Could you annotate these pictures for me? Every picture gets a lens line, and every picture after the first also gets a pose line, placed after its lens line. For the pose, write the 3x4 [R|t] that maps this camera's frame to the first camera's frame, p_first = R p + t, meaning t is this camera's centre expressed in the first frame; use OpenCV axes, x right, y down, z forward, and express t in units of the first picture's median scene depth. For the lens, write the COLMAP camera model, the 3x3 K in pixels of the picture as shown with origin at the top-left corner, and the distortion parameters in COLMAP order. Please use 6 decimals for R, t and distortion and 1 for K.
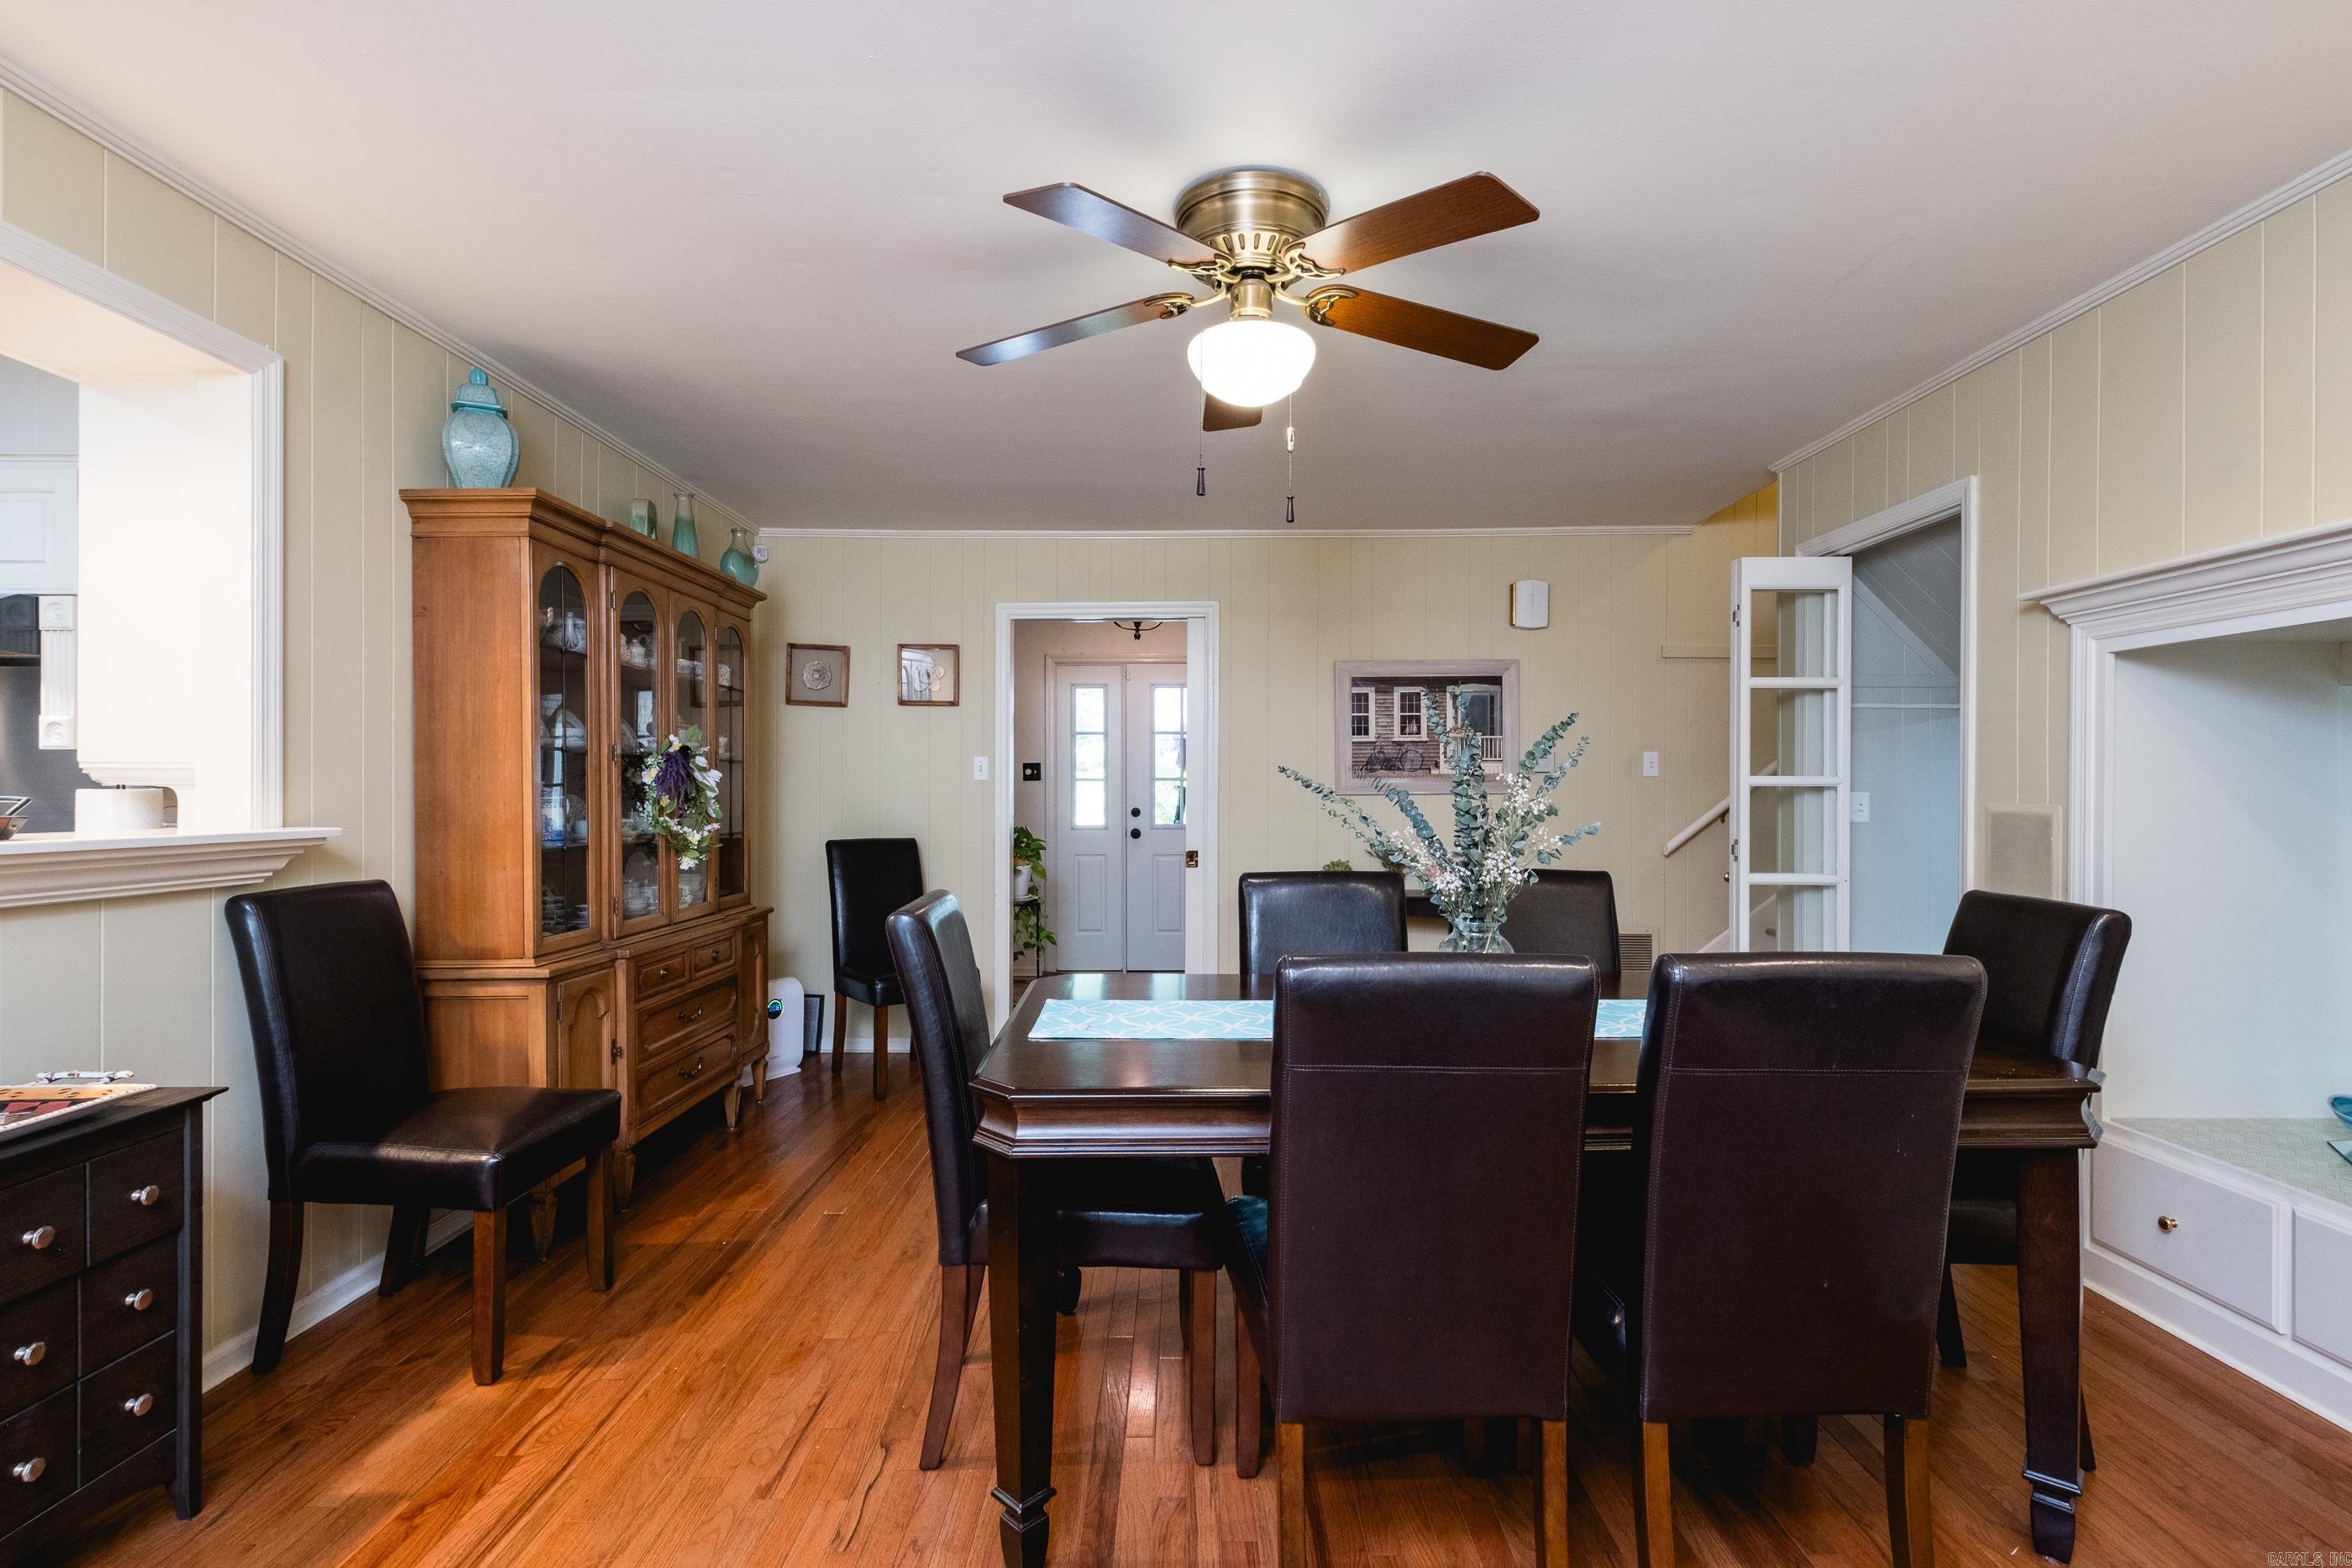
lens RADIAL K [[1093.1, 0, 1176.0], [0, 1093.1, 784.0], [0, 0, 1]] dist [0.016857, -0.000678]
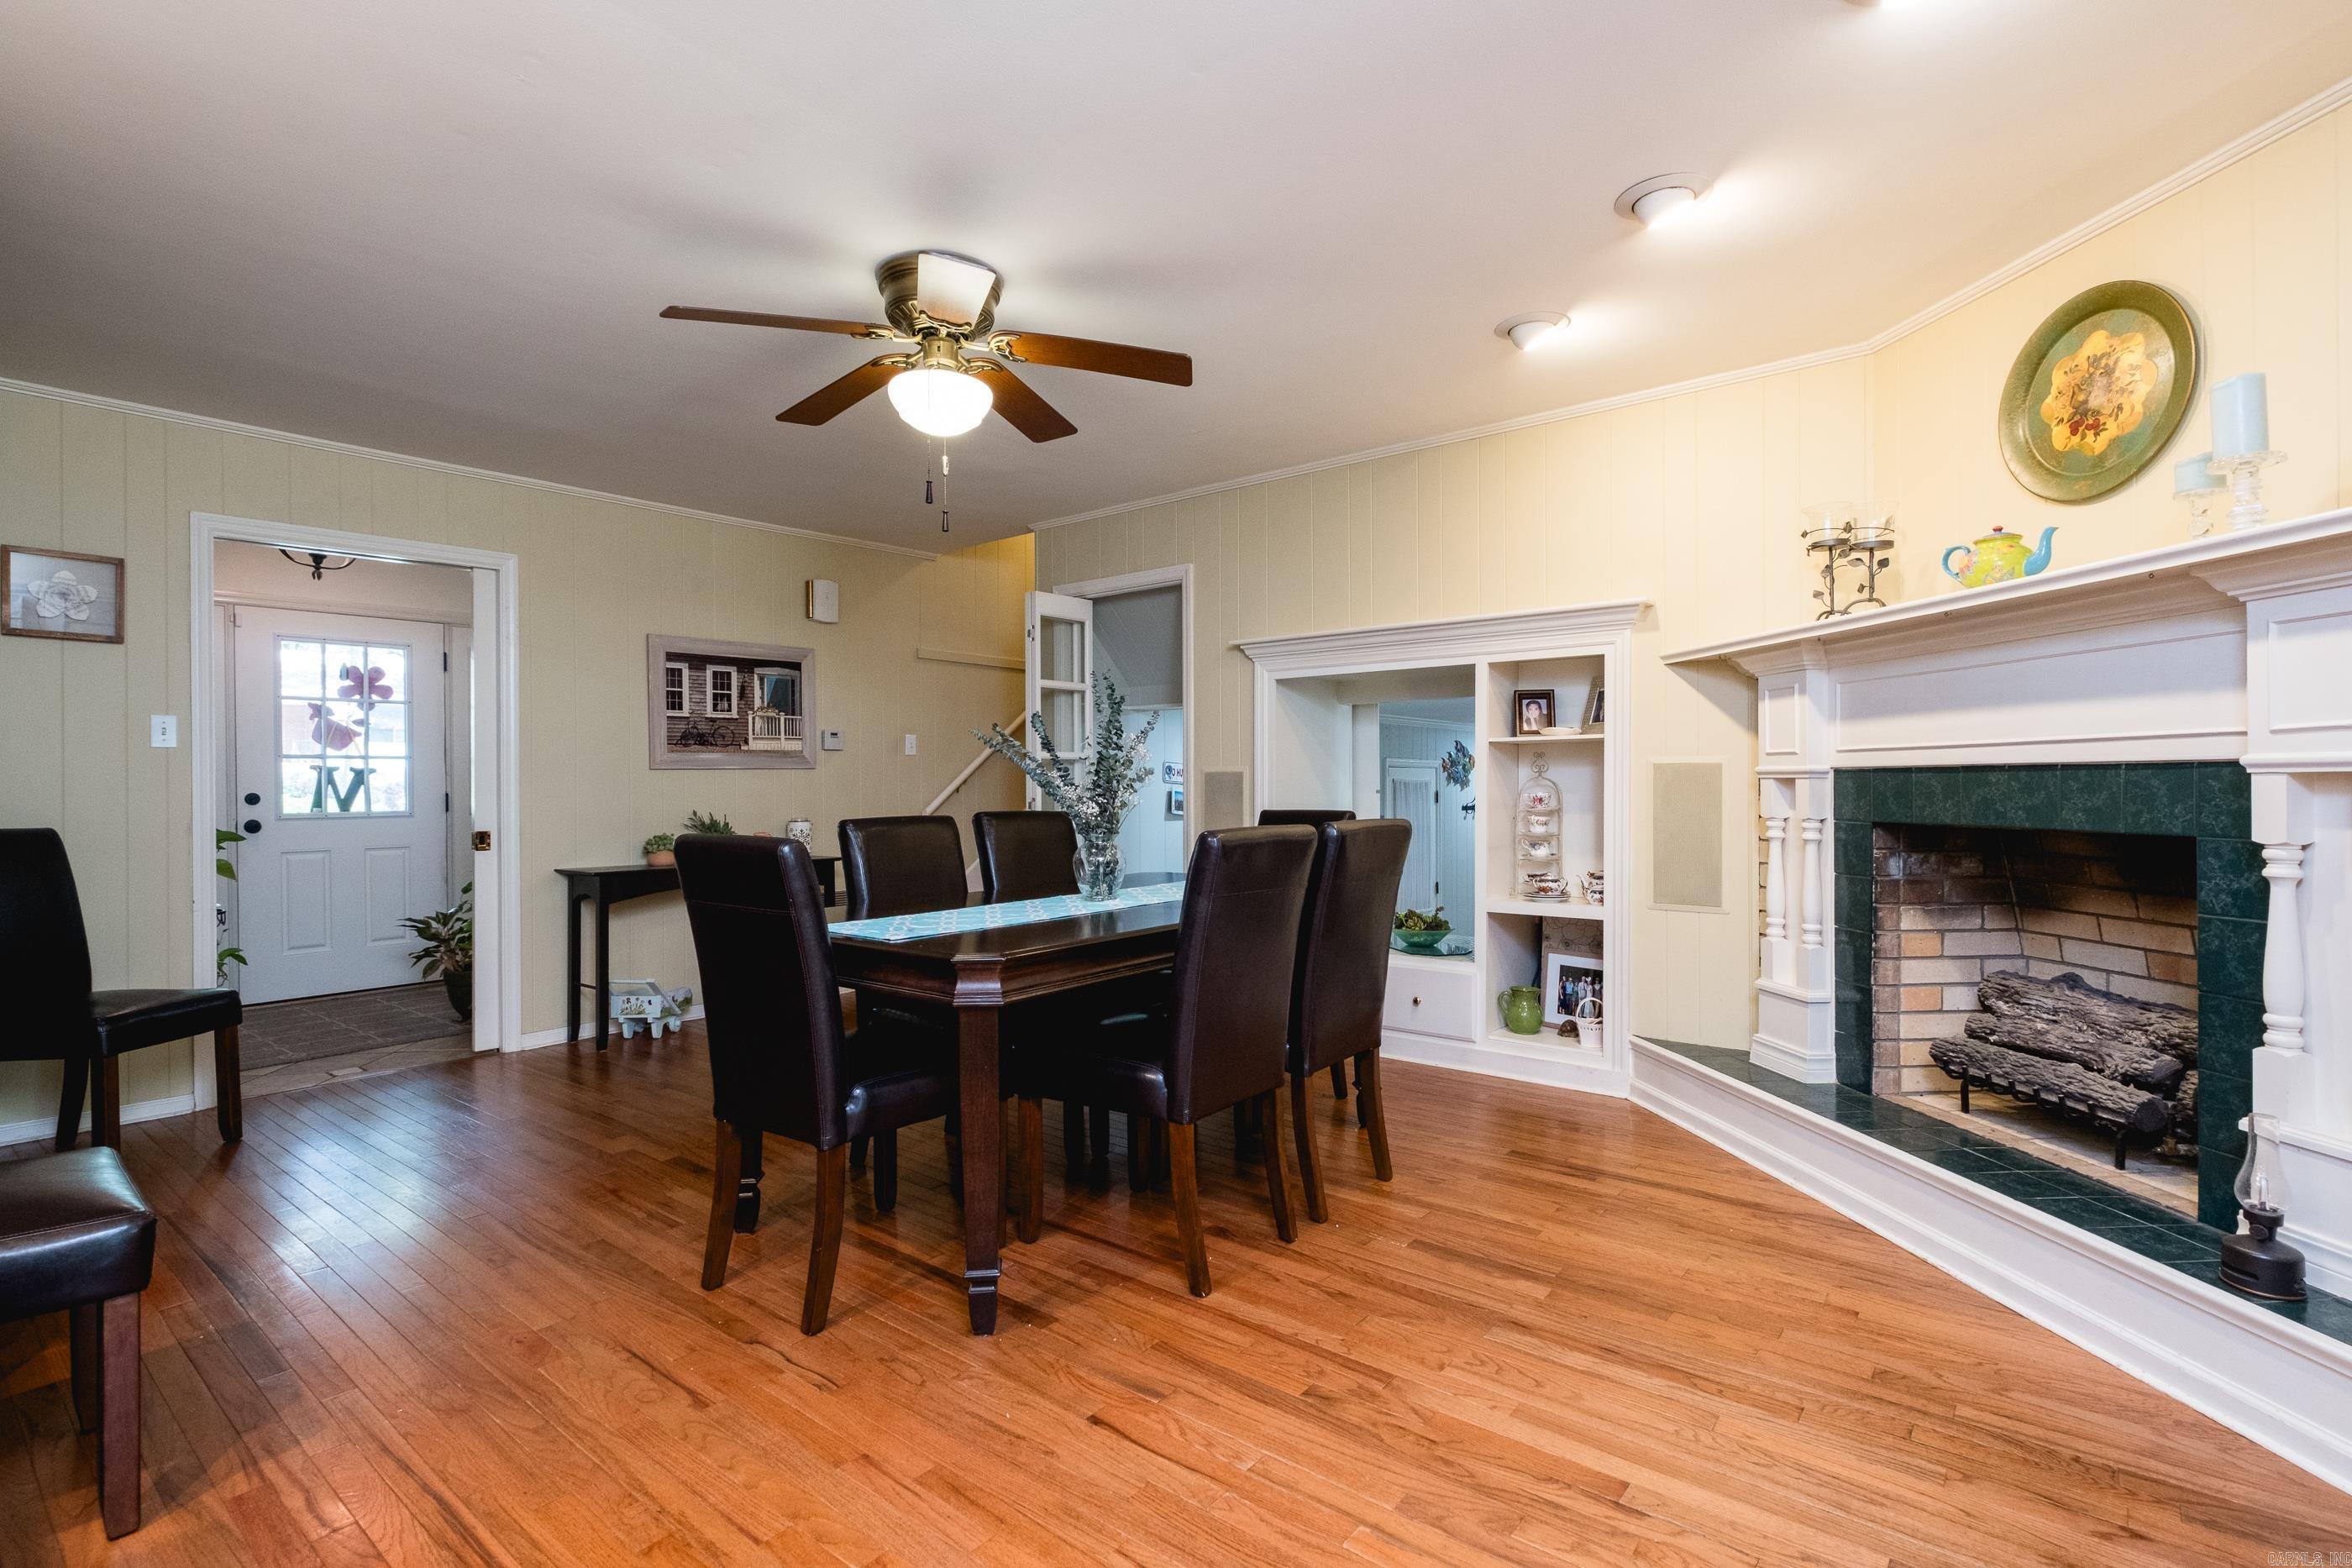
lens RADIAL K [[1093.1, 0, 1176.0], [0, 1093.1, 784.0], [0, 0, 1]] dist [0.016857, -0.000678]
pose [[0.635045, -0.007110, 0.772442, -0.320410], [0.004875, 0.999975, 0.005197, 0.020692], [-0.772459, 0.000465, 0.635064, -0.000344]]
